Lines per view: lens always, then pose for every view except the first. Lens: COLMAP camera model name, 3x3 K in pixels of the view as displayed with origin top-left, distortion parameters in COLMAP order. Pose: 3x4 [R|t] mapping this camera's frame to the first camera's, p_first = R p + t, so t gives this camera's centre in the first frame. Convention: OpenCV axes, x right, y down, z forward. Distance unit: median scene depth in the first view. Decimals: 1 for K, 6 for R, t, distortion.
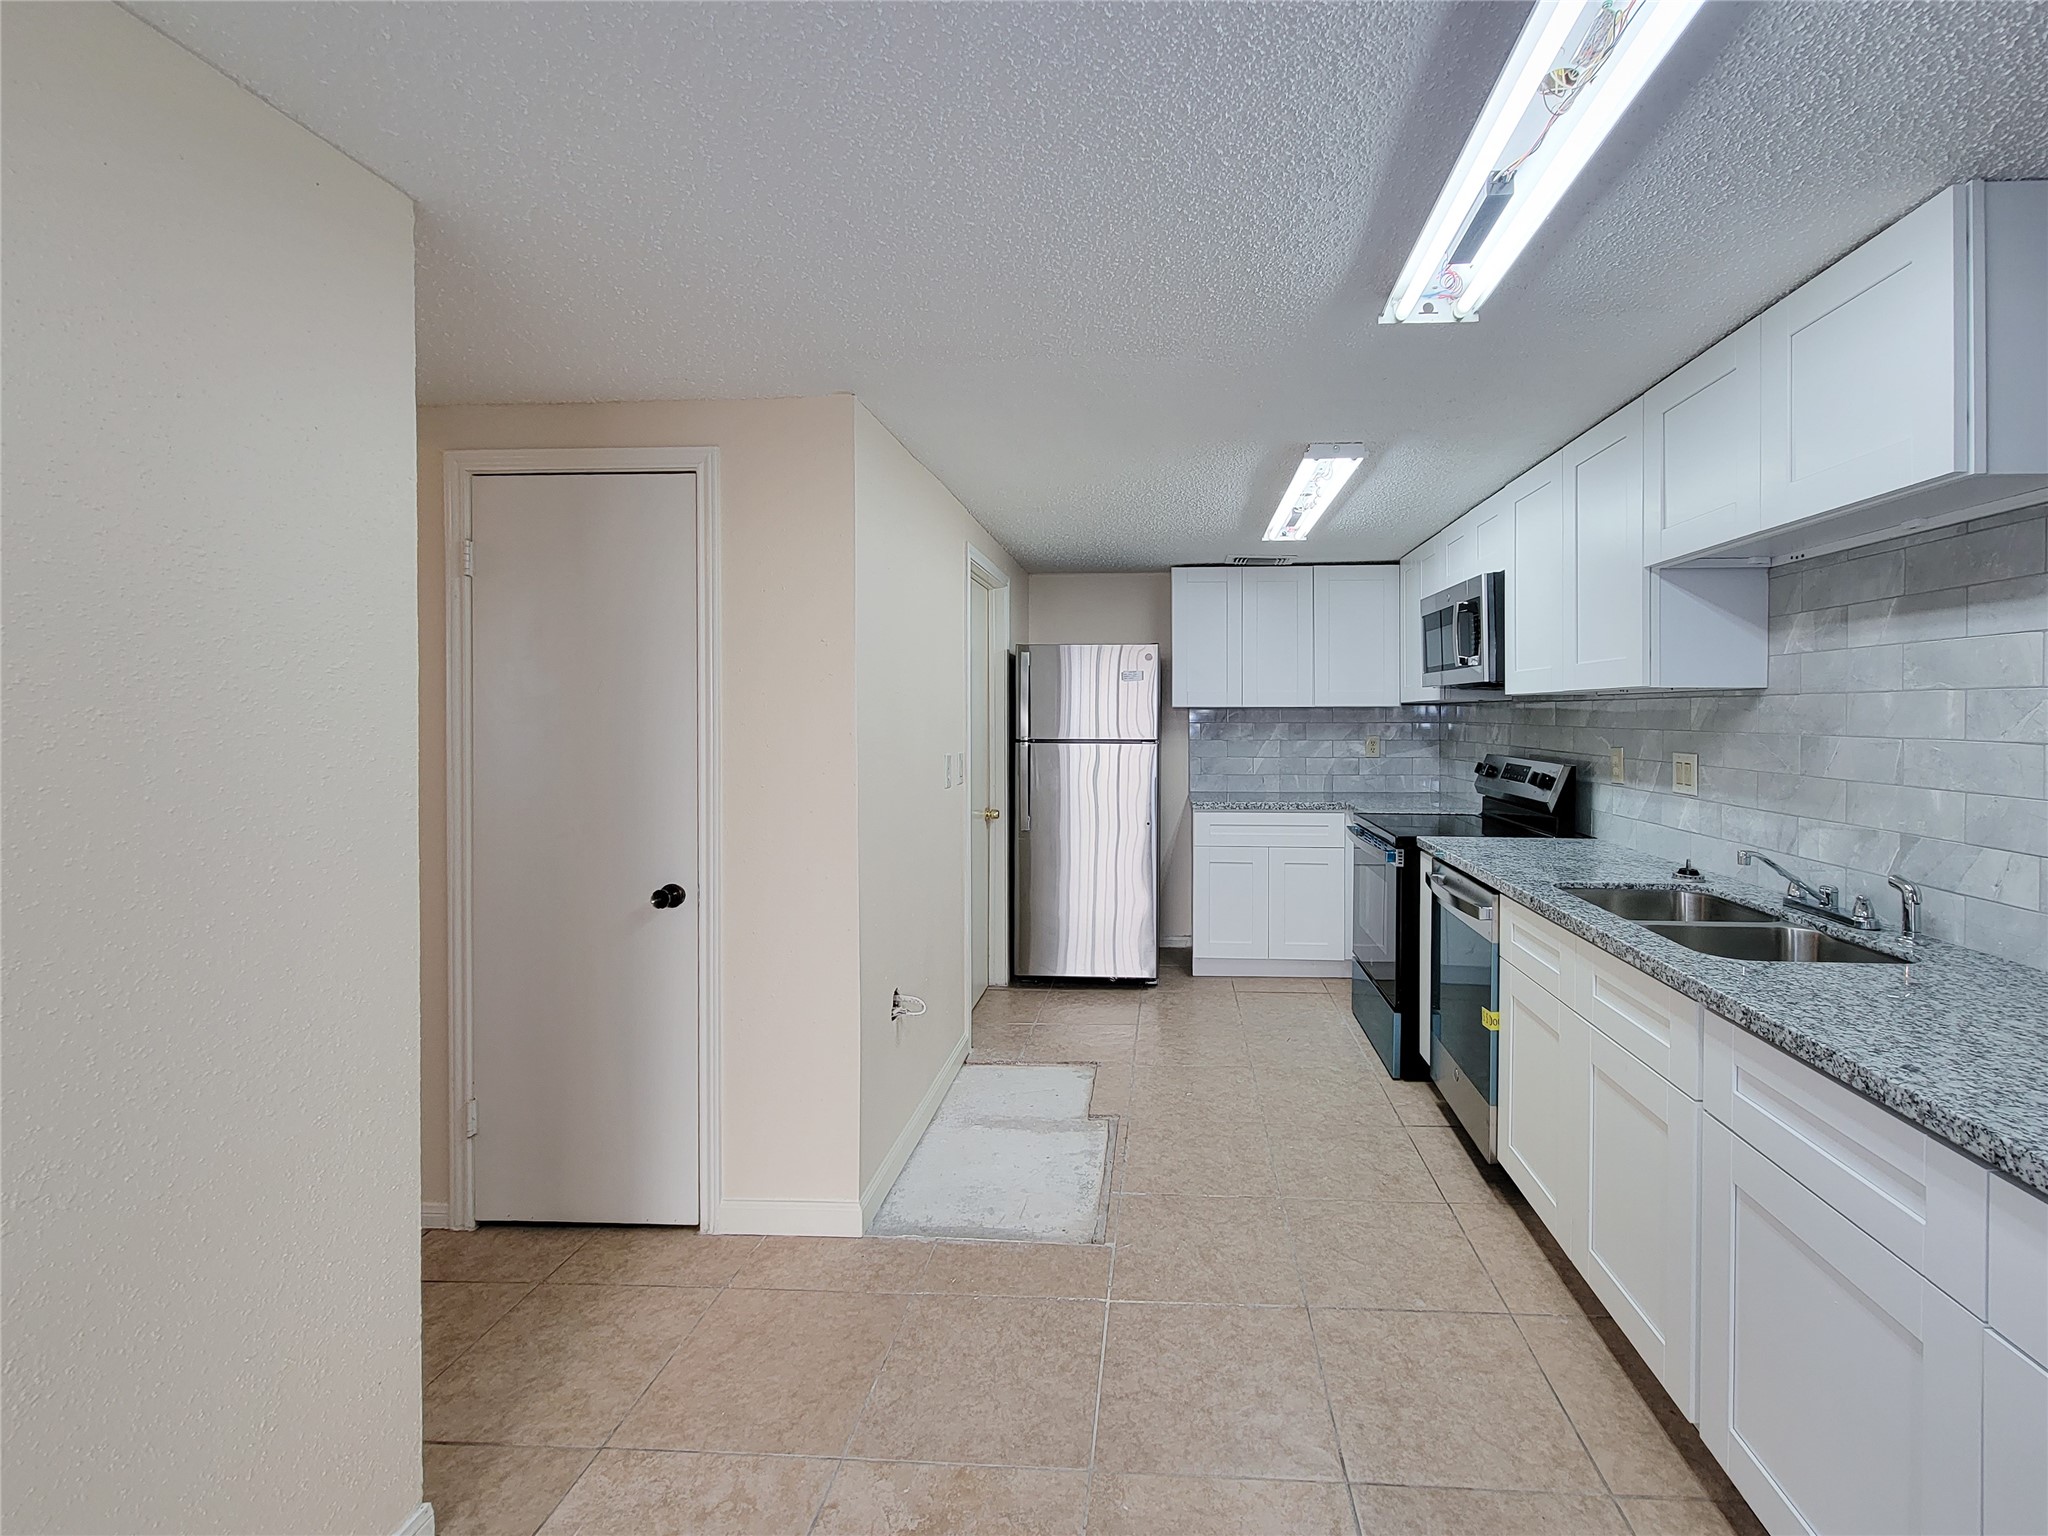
lens RADIAL K [[831.5, 0, 1024.0], [0, 831.5, 768.0], [0, 0, 1]] dist [0.001127, -0.000778]
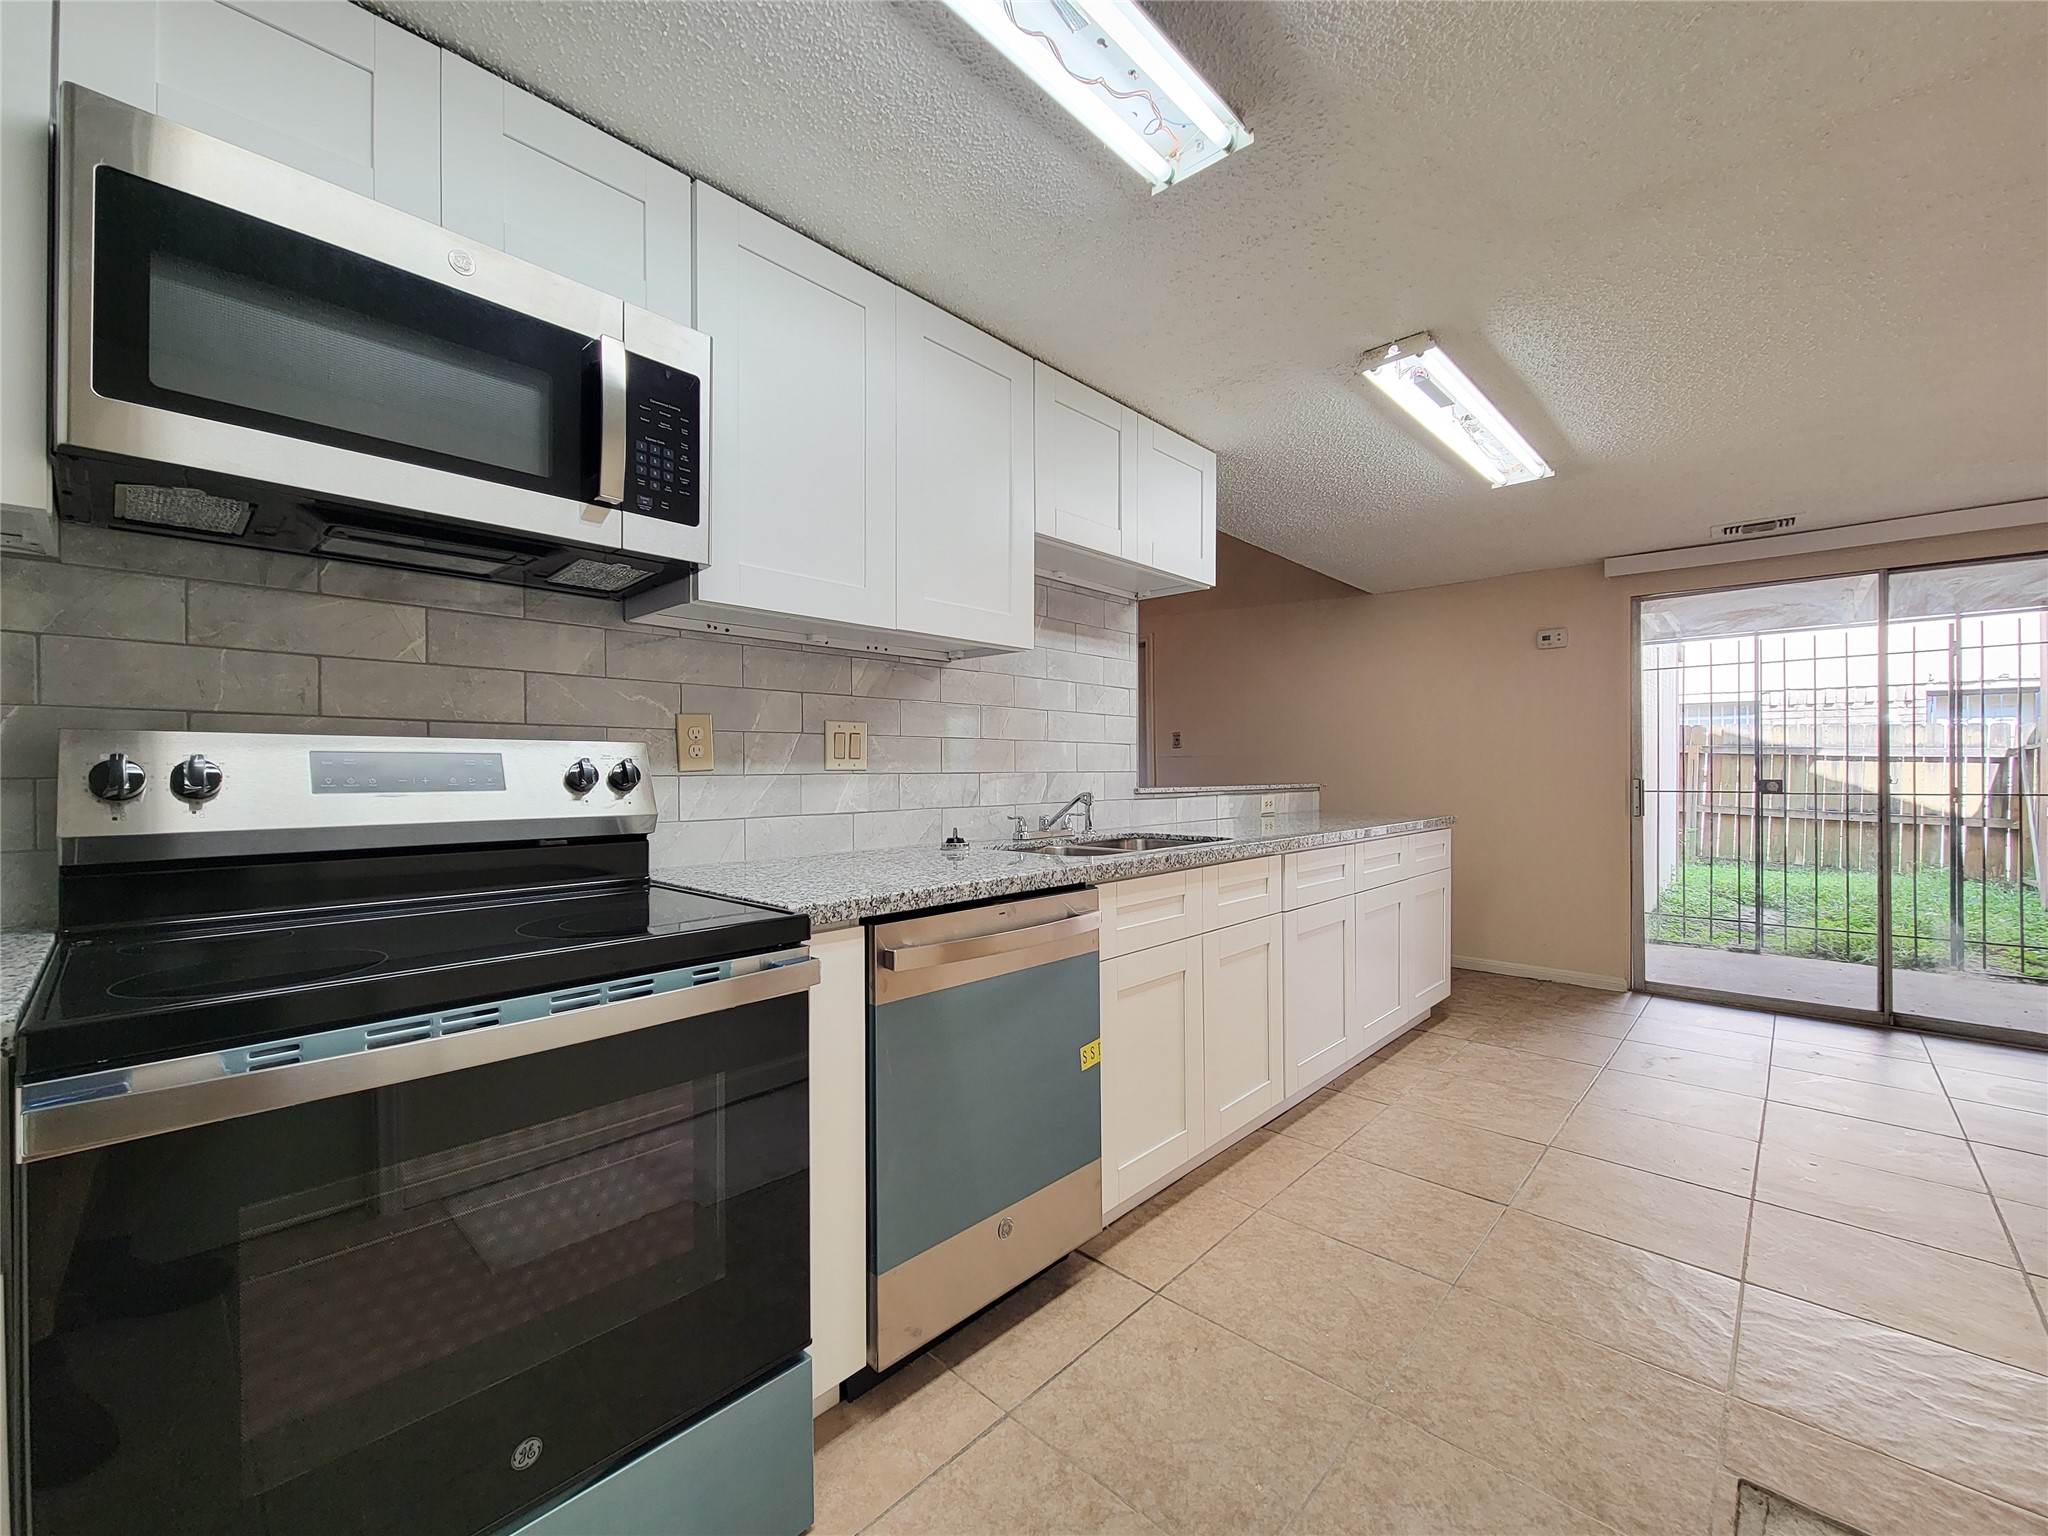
lens RADIAL K [[831.5, 0, 1024.0], [0, 831.5, 768.0], [0, 0, 1]] dist [0.001127, -0.000778]
pose [[-0.834589, 0.011561, 0.550752, 0.191367], [0.045233, 0.997842, 0.047600, -0.003085], [-0.549013, 0.064638, -0.833311, 1.748916]]
